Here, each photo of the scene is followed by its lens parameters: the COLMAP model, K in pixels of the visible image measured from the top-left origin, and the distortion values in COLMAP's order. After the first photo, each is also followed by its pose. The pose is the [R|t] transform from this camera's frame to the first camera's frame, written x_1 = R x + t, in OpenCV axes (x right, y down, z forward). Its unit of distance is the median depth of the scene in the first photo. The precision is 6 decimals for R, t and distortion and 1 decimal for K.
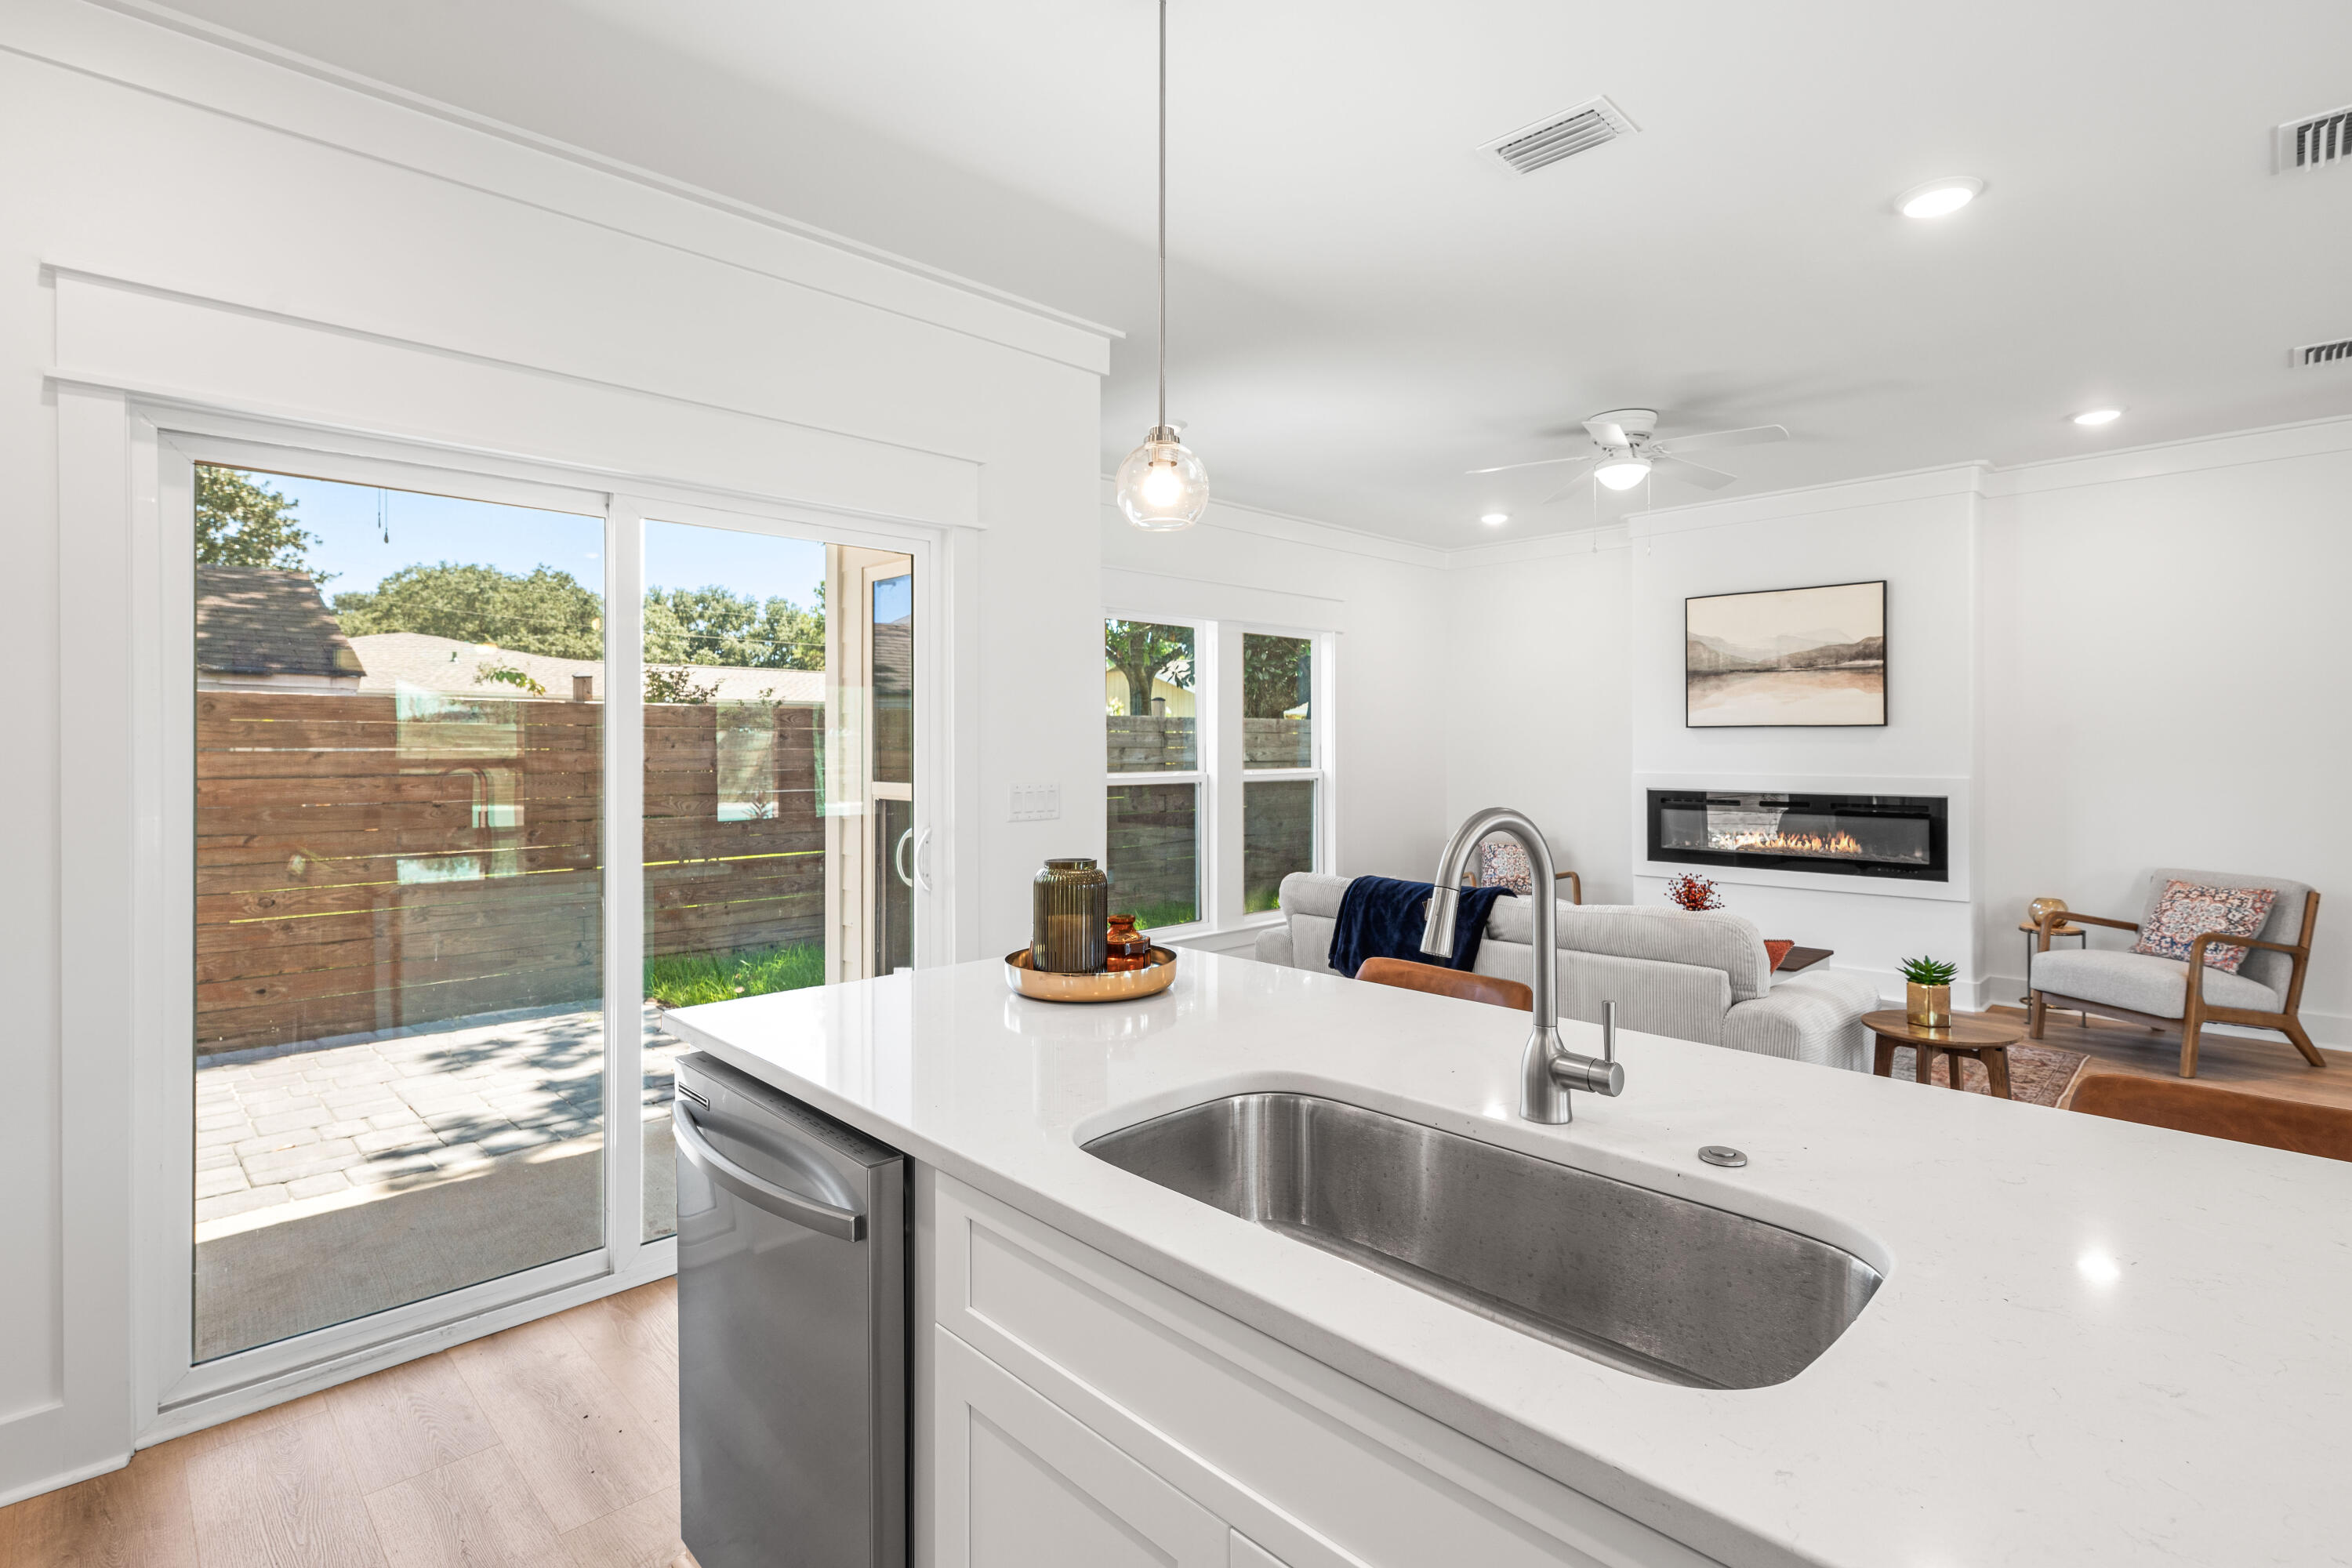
lens RADIAL K [[1107.7, 0, 1162.4], [0, 1107.7, 743.3], [0, 0, 1]] dist [0.004878, -0.001080]
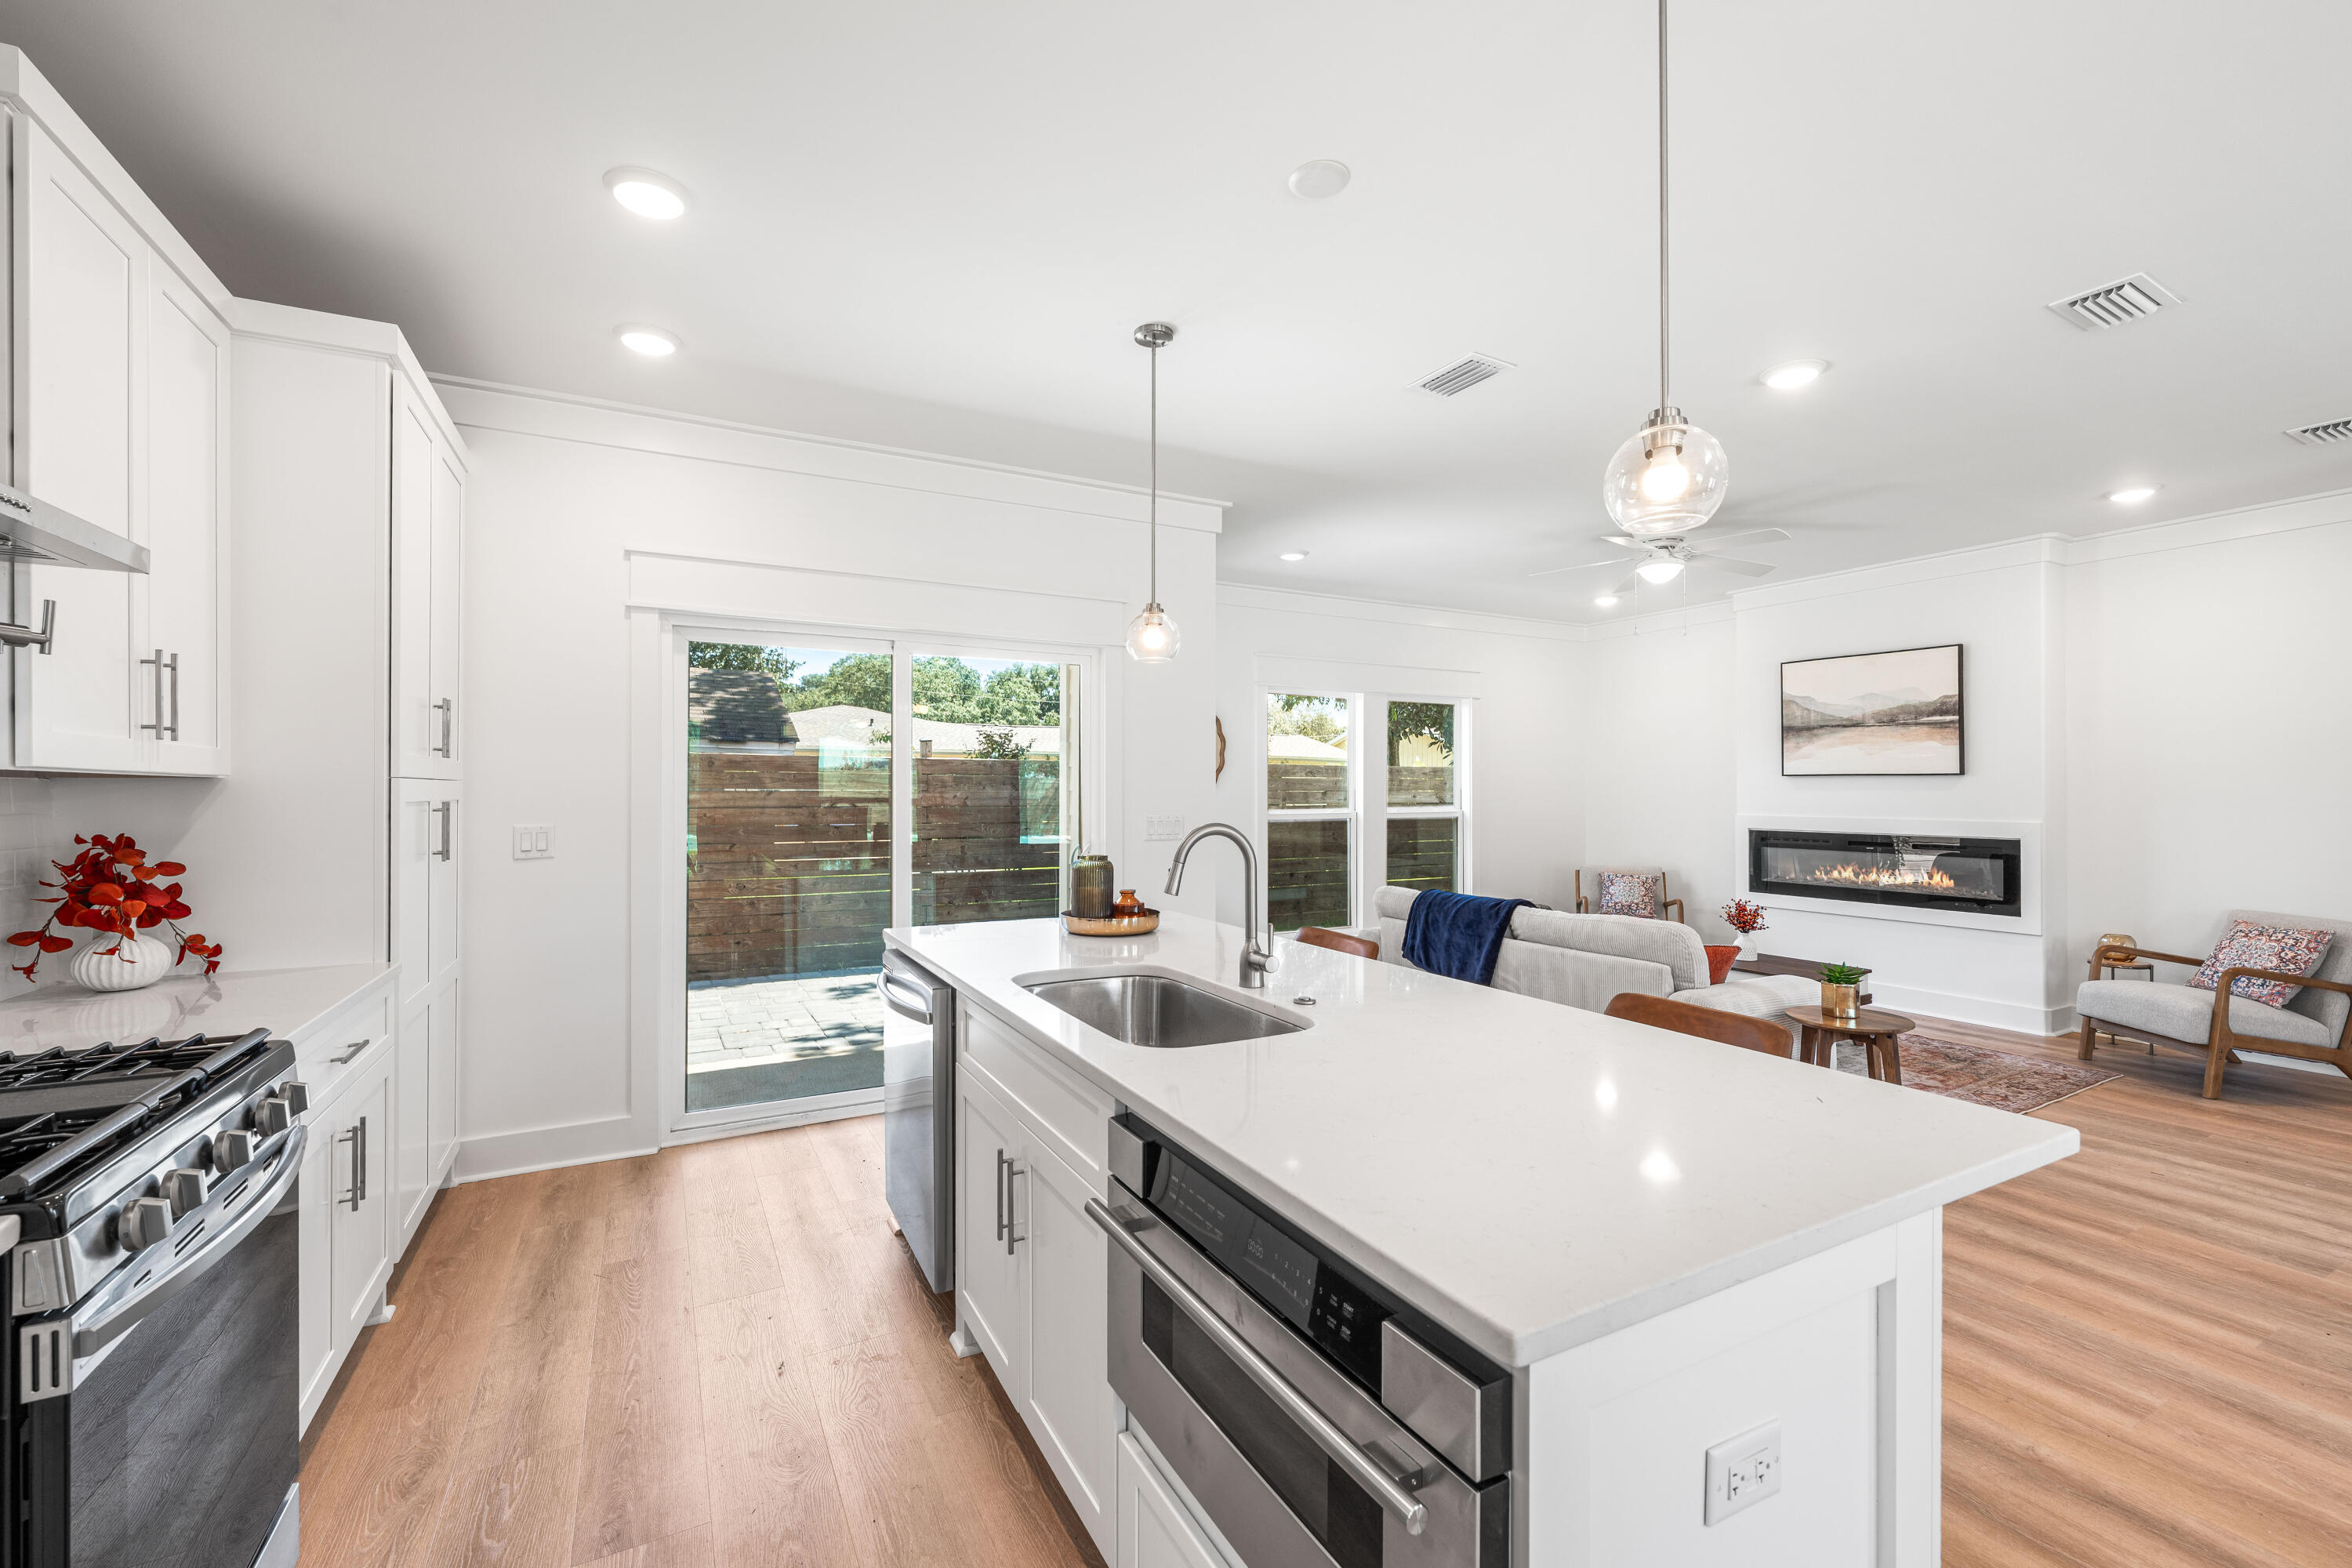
lens RADIAL K [[949.9, 0, 1160.8], [0, 949.9, 783.0], [0, 0, 1]] dist [0.000026, -0.000141]
pose [[0.960738, 0.002078, -0.277449, 0.183299], [-0.003148, 0.999989, -0.003412, -0.001972], [0.277439, 0.004152, 0.960734, -0.173869]]
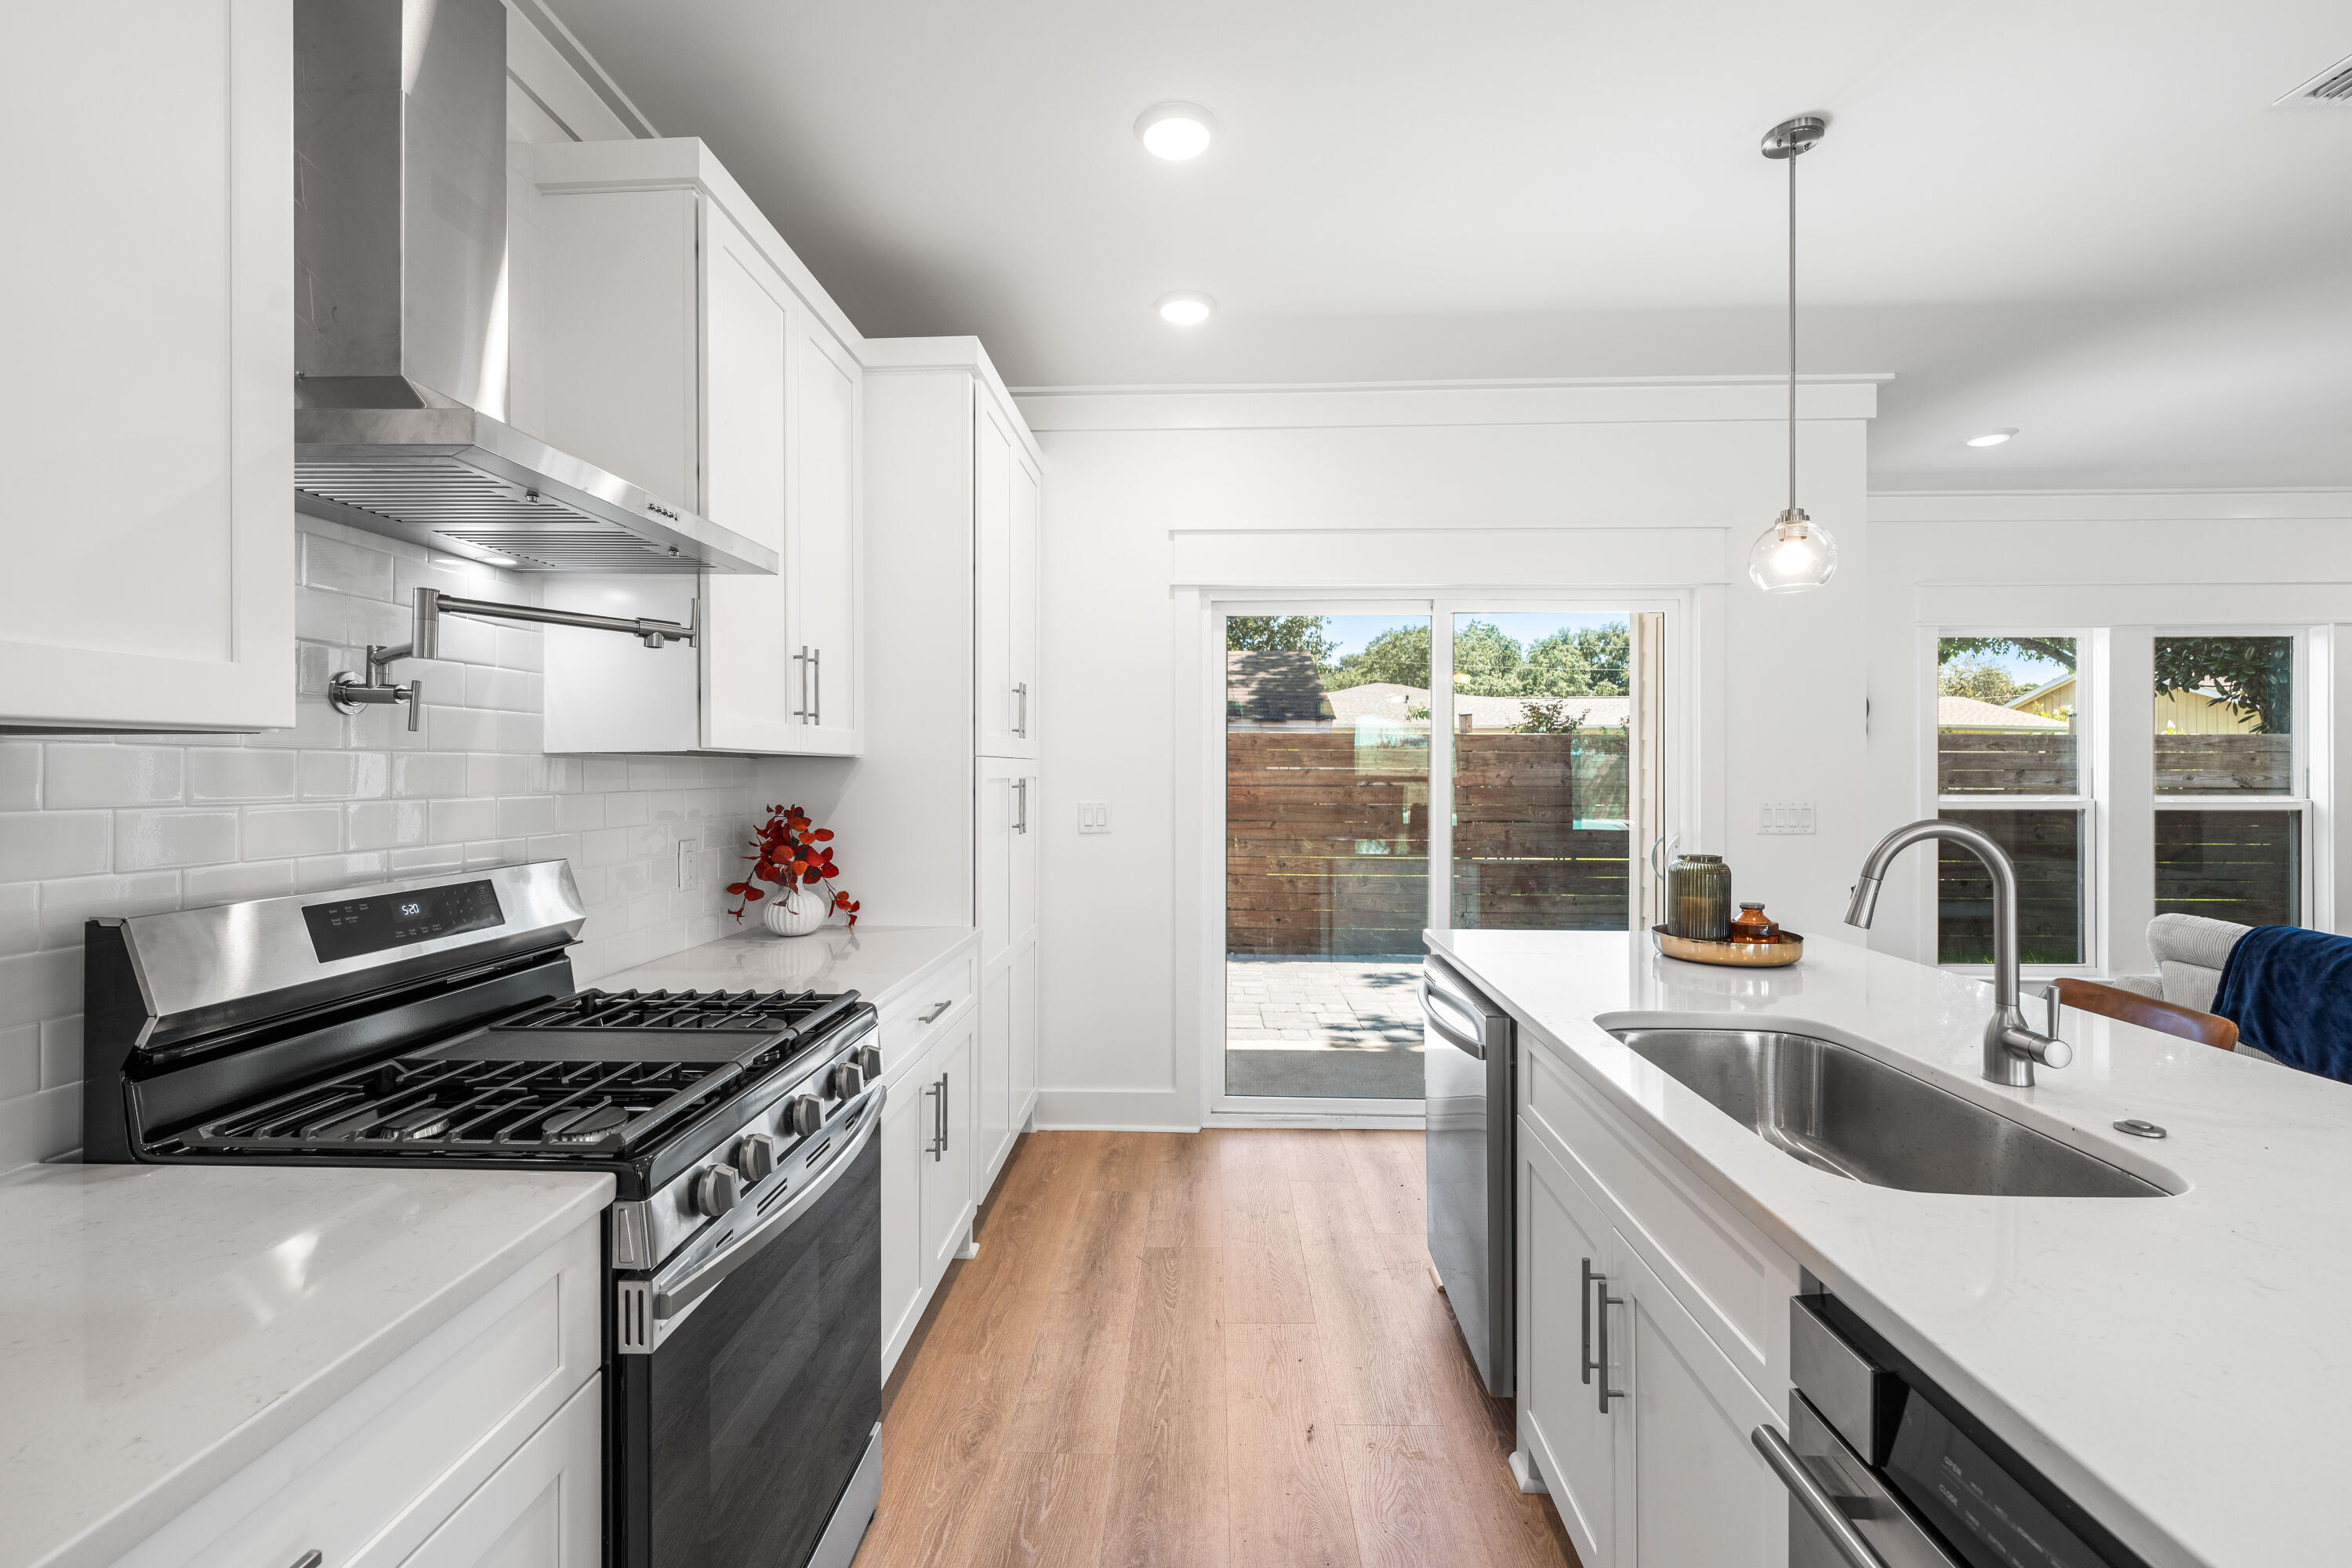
lens RADIAL K [[981.7, 0, 1185.4], [0, 981.7, 765.4], [0, 0, 1]] dist [-0.002678, 0.002466]
pose [[0.697665, 0.002584, -0.716420, 0.136816], [-0.001408, 0.999997, 0.002236, -0.001455], [0.716423, -0.000551, 0.697666, -0.105415]]
